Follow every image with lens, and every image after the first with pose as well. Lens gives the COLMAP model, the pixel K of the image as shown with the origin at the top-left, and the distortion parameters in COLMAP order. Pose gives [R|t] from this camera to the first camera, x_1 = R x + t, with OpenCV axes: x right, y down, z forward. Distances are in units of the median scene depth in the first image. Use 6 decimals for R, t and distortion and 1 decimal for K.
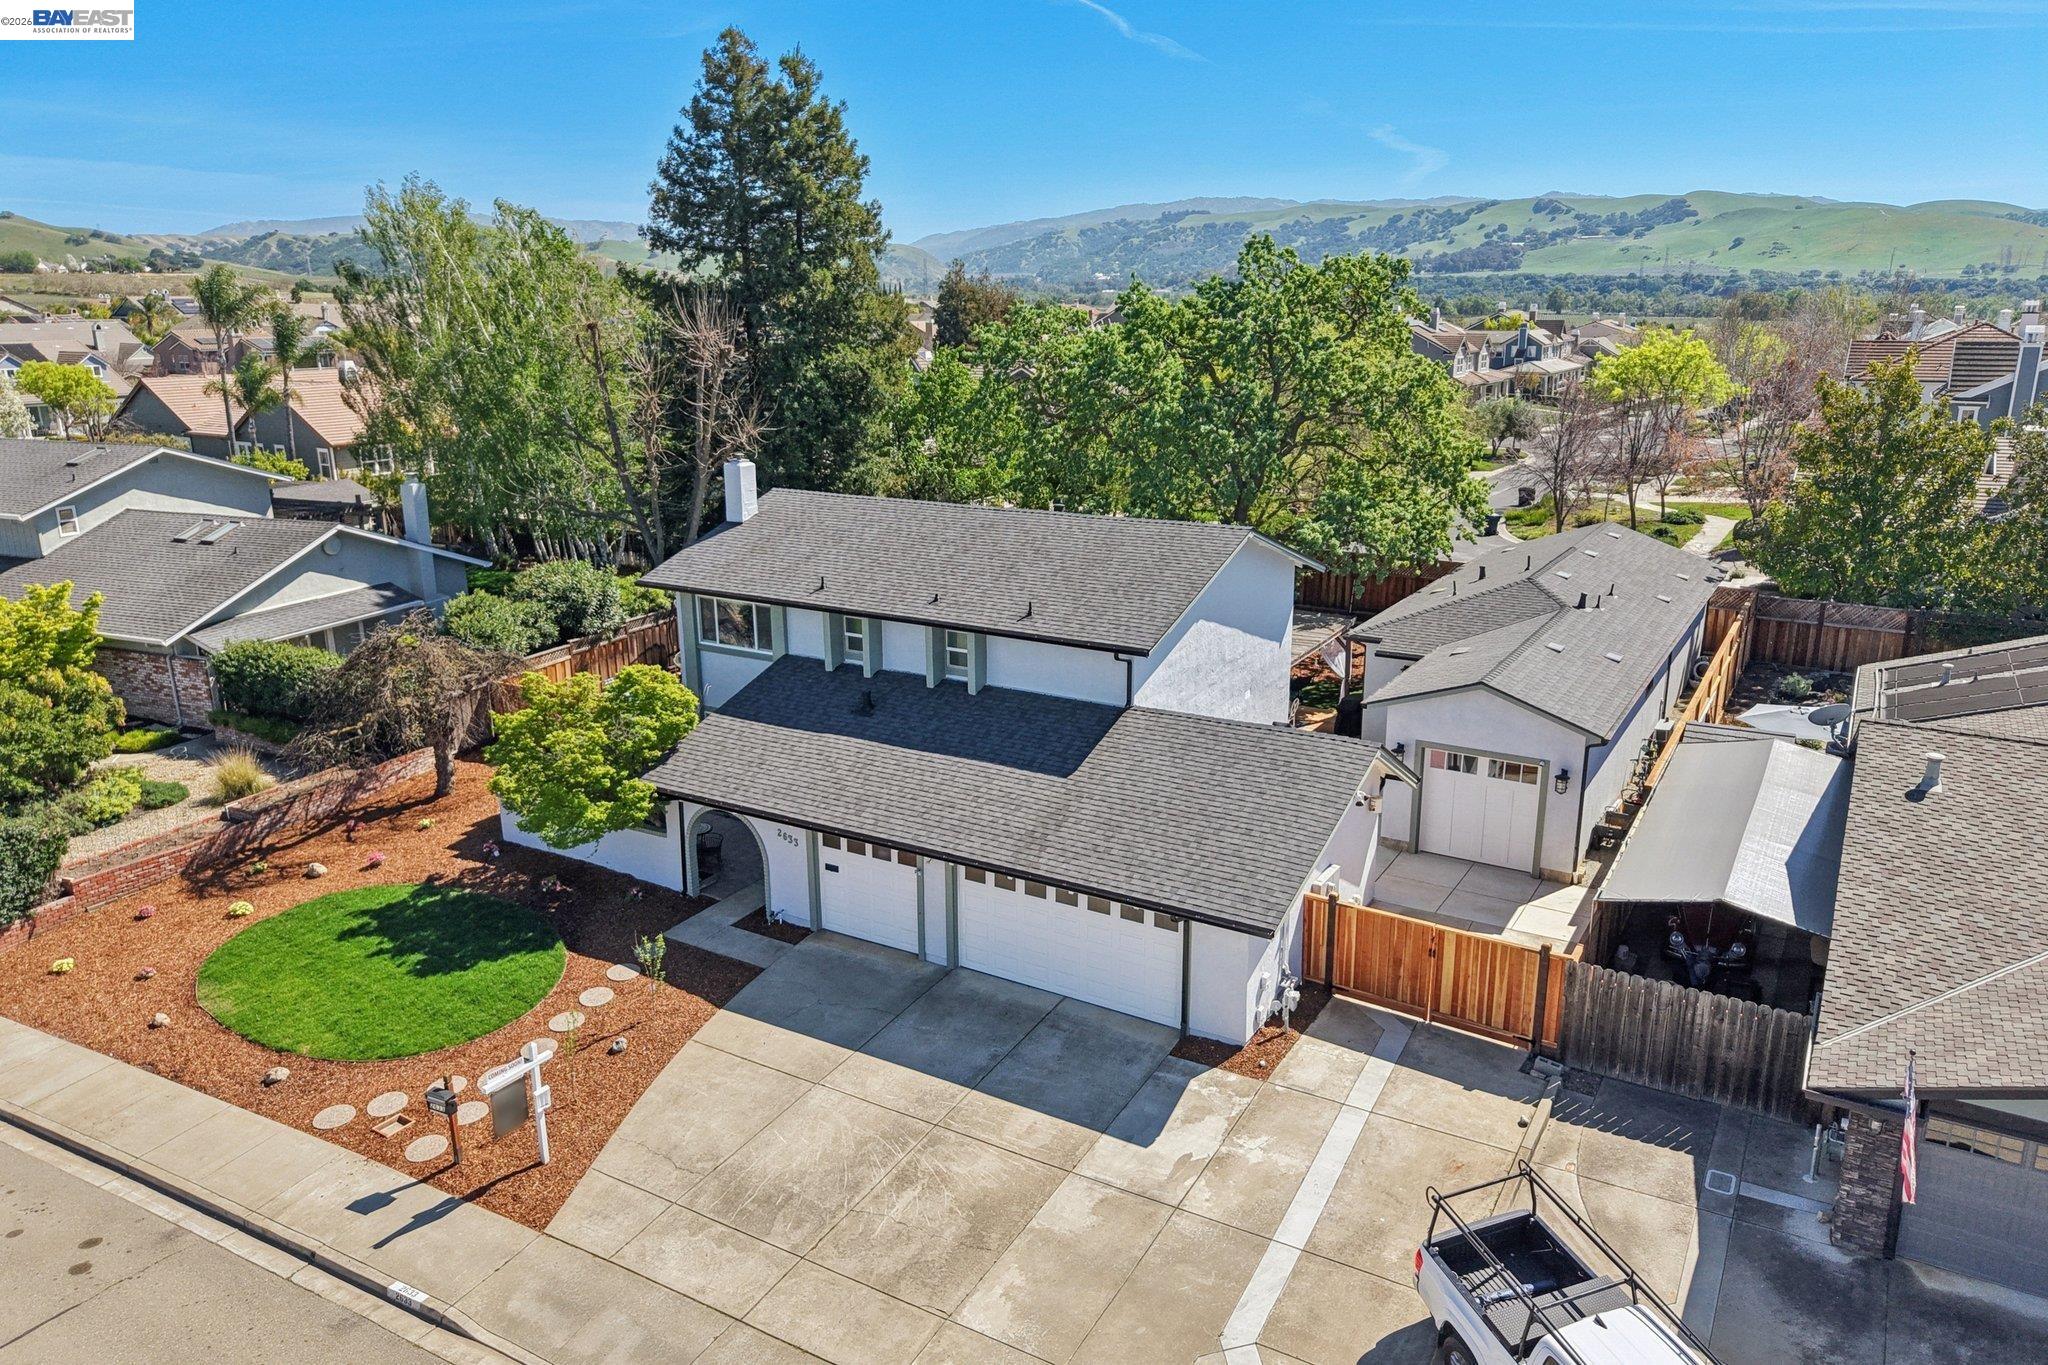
lens RADIAL K [[1419.3, 0, 1024.0], [0, 1419.3, 682.5], [0, 0, 1]] dist [0.004318, 0.004196]
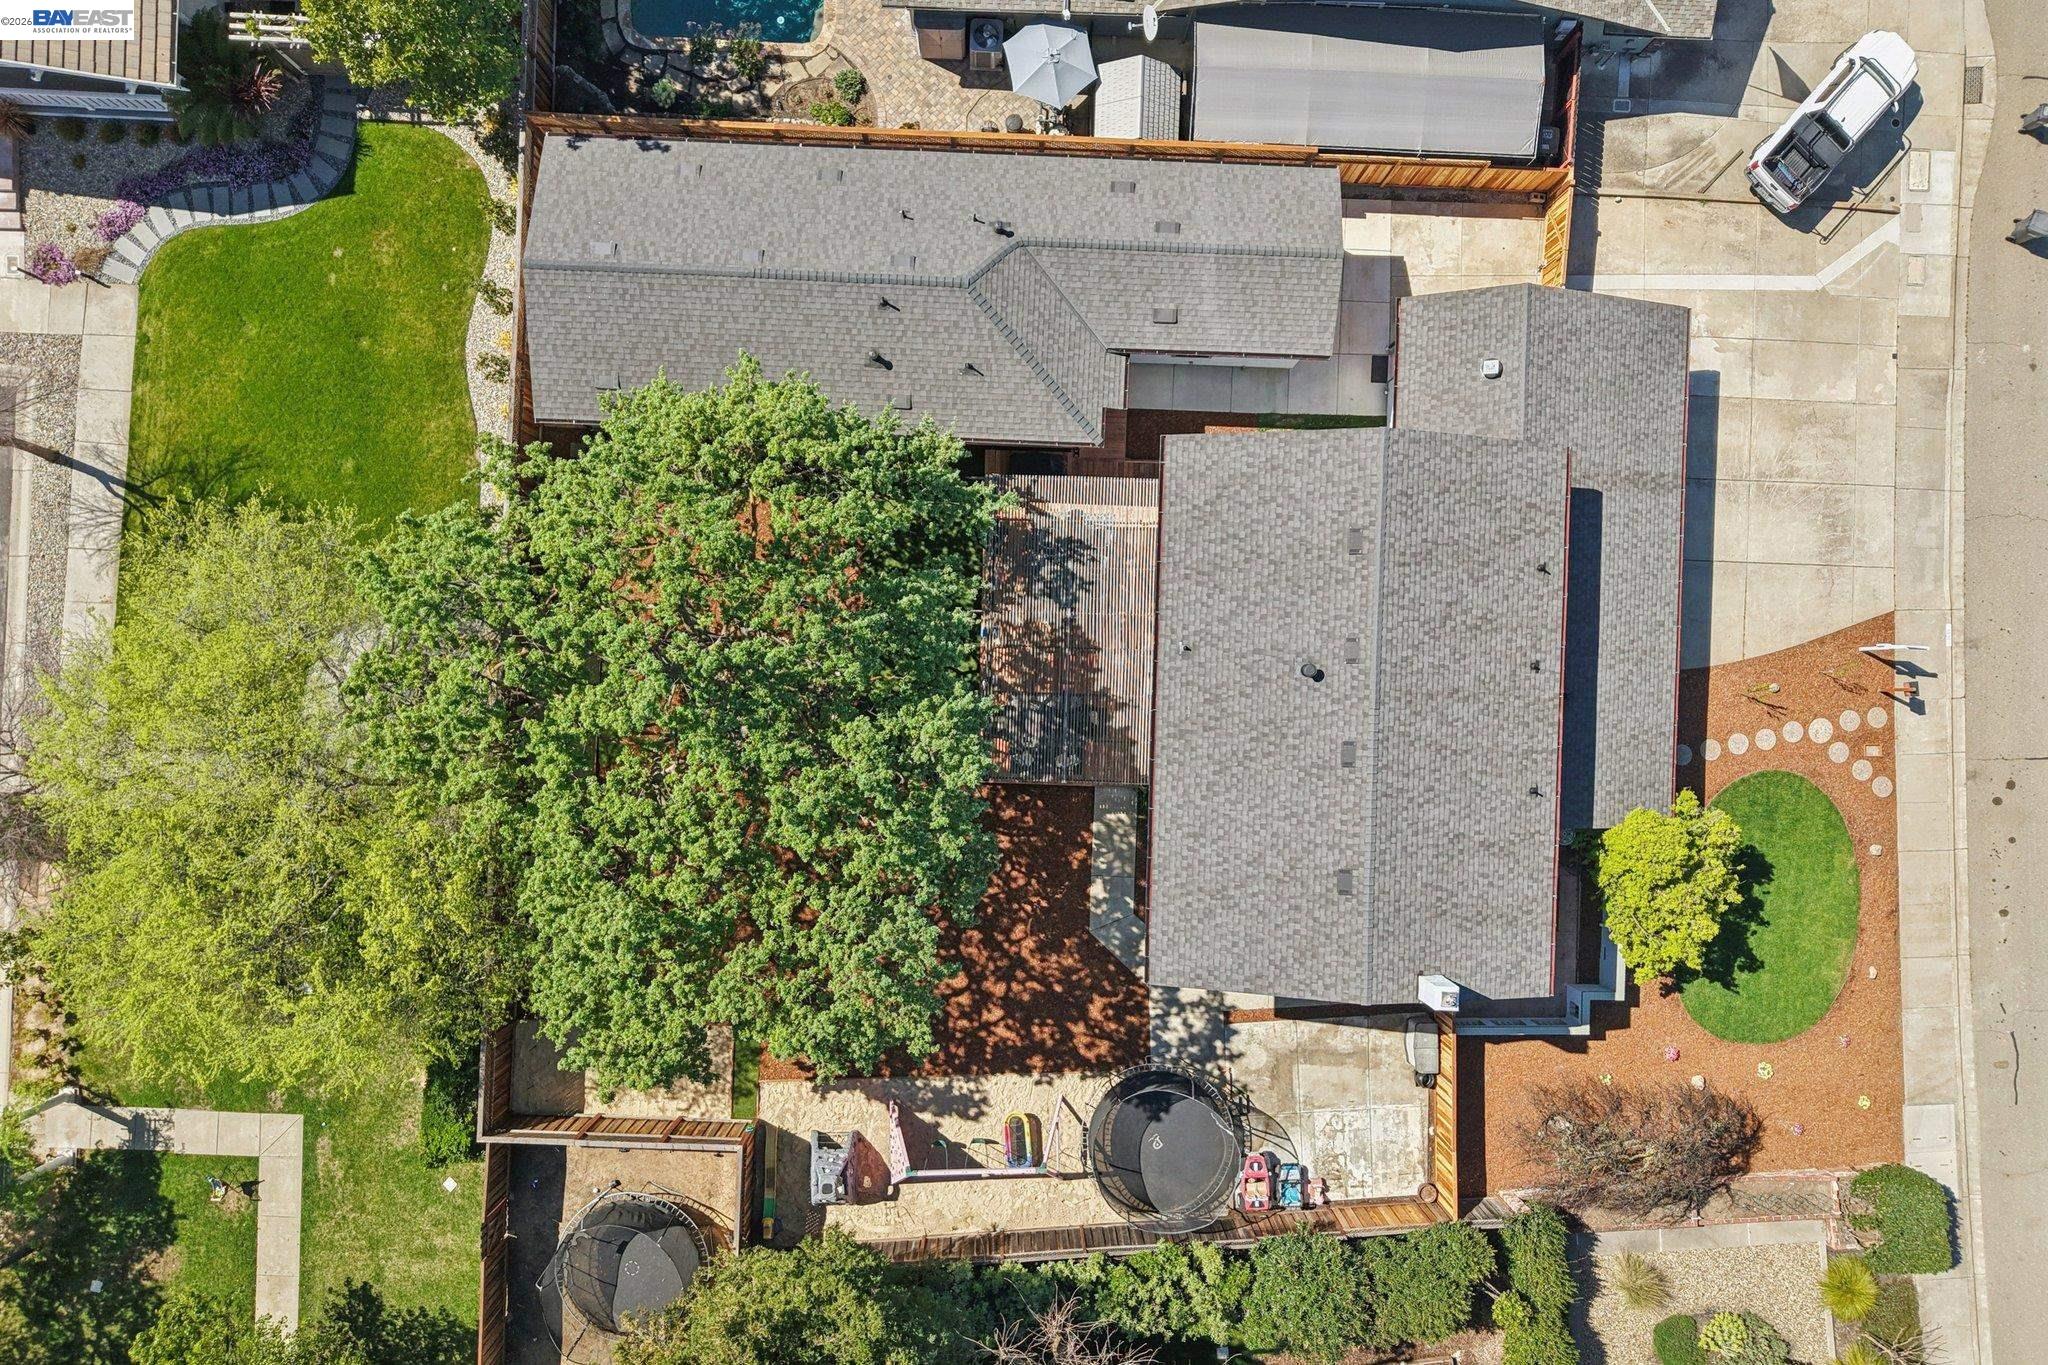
lens RADIAL K [[1445.1, 0, 1035.7], [0, 1445.1, 682.0], [0, 0, 1]] dist [0.008260, -0.000791]
pose [[-0.499320, -0.866418, -0.000372, 0.138351], [0.216968, -0.125455, 0.968084, -1.384267], [-0.838811, 0.483303, 0.250627, 1.123283]]
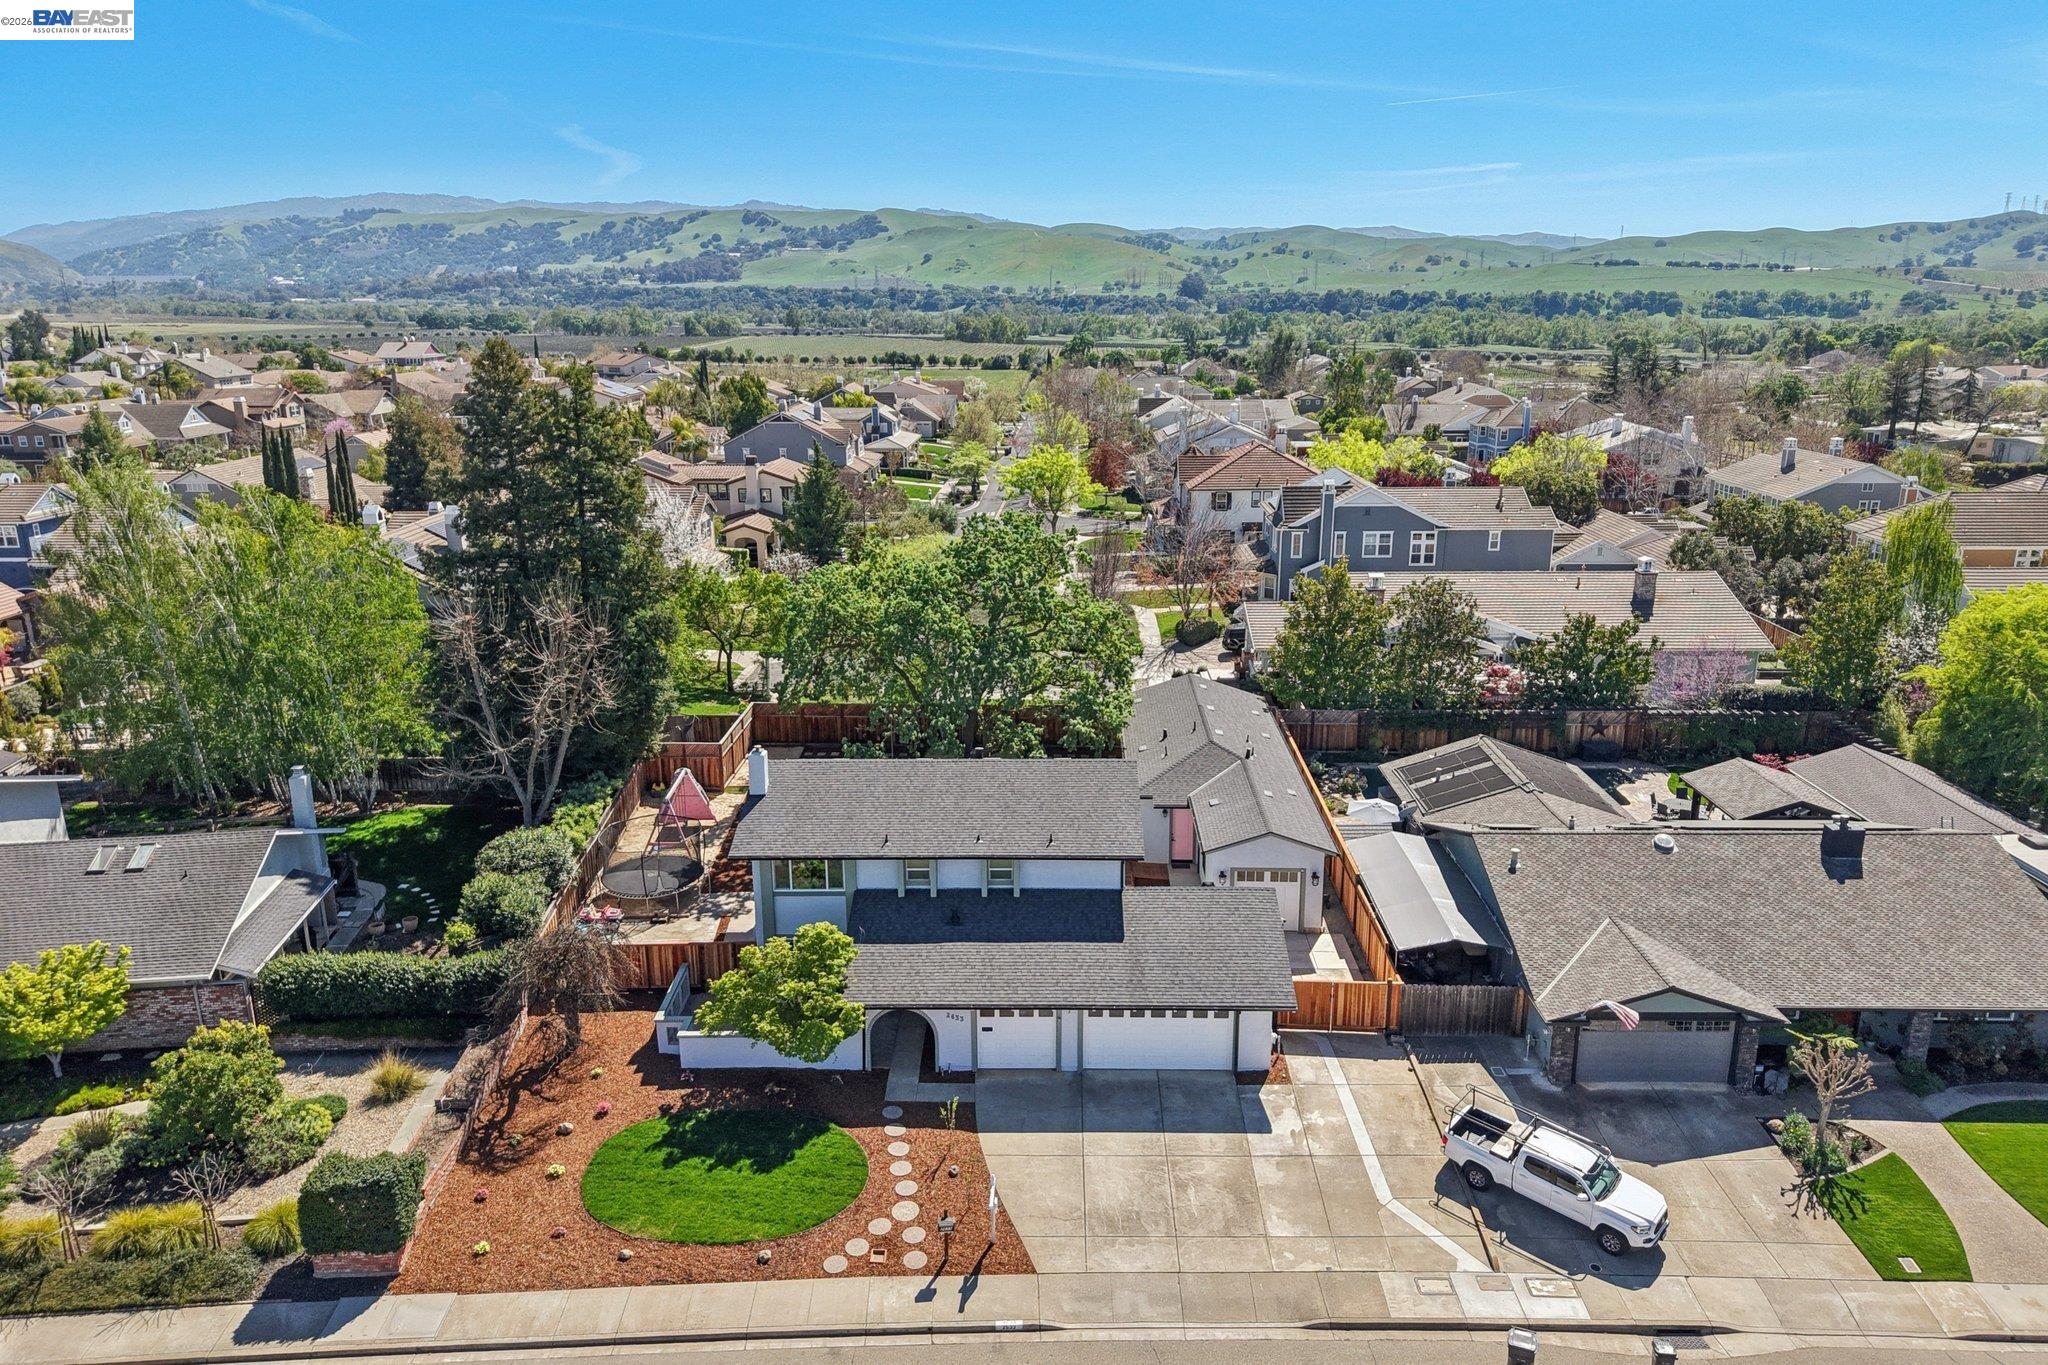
lens RADIAL K [[1445.1, 0, 1035.7], [0, 1445.1, 682.0], [0, 0, 1]] dist [0.008260, -0.000791]
pose [[0.860881, -0.131952, 0.491399, -0.815579], [0.132344, 0.990615, 0.034152, -0.296208], [-0.491294, 0.035633, 0.870265, -0.438054]]
